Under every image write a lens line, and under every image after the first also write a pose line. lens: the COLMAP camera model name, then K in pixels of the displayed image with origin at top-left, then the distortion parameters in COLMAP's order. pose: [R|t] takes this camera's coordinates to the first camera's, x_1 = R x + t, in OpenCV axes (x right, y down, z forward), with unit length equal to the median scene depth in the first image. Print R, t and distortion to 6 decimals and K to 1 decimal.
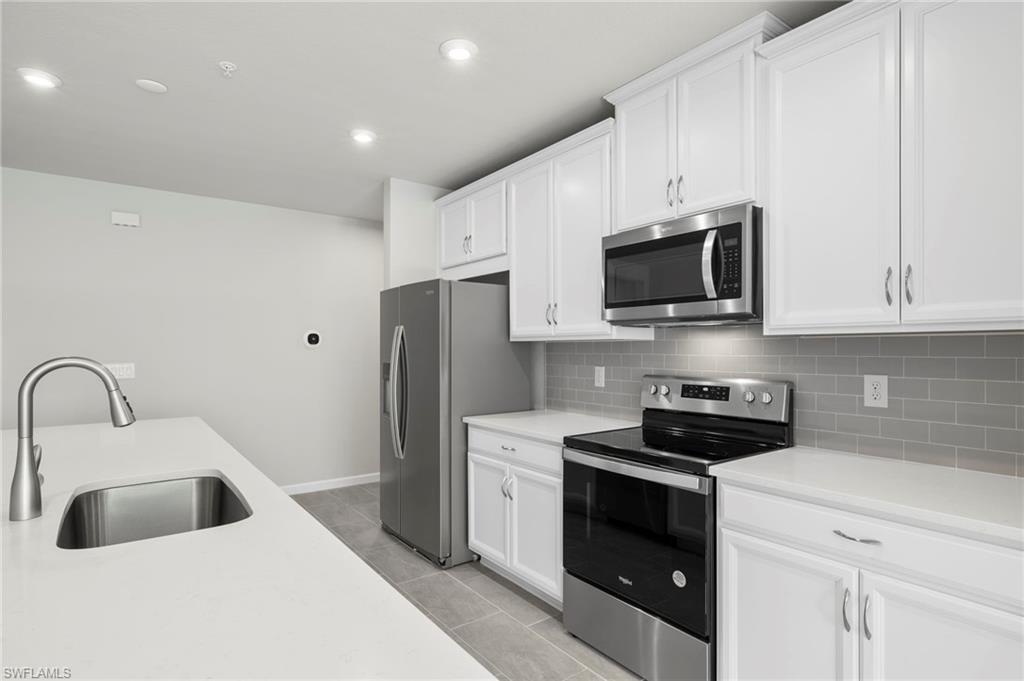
lens RADIAL K [[532.8, 0, 511.4], [0, 532.8, 350.8], [0, 0, 1]] dist [0.002896, -0.001829]
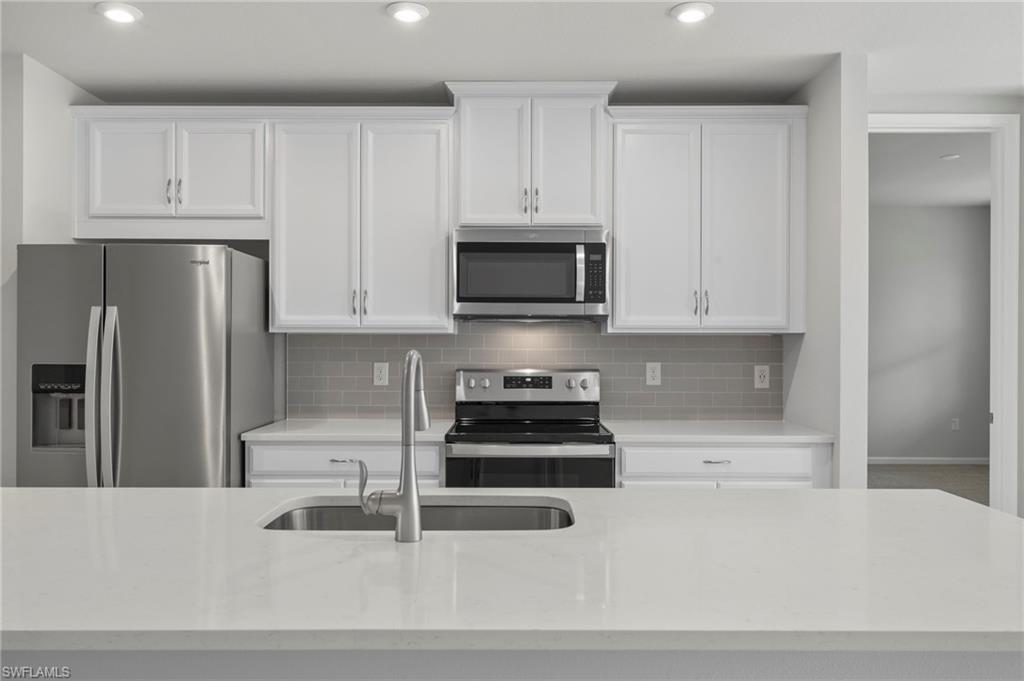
lens RADIAL K [[806.4, 0, 512.6], [0, 806.4, 341.9], [0, 0, 1]] dist [-0.003093, 0.000015]
pose [[0.588386, 0.000931, 0.808580, -0.942925], [-0.000358, 1.000000, -0.000891, -0.004097], [-0.808580, 0.000235, 0.588386, 0.040987]]
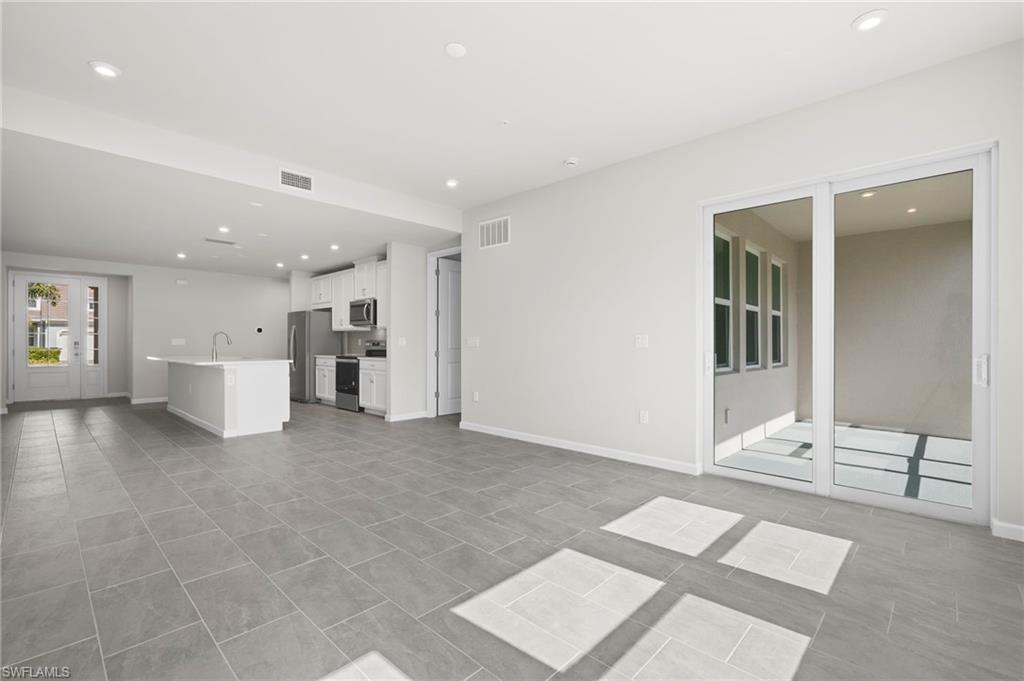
lens RADIAL K [[456.3, 0, 508.7], [0, 456.3, 344.0], [0, 0, 1]] dist [0.002053, 0.000466]
pose [[0.985664, 0.001108, 0.168719, 0.698022], [-0.000943, 0.999999, -0.001063, 0.074395], [-0.168720, 0.000889, 0.985664, -2.190218]]
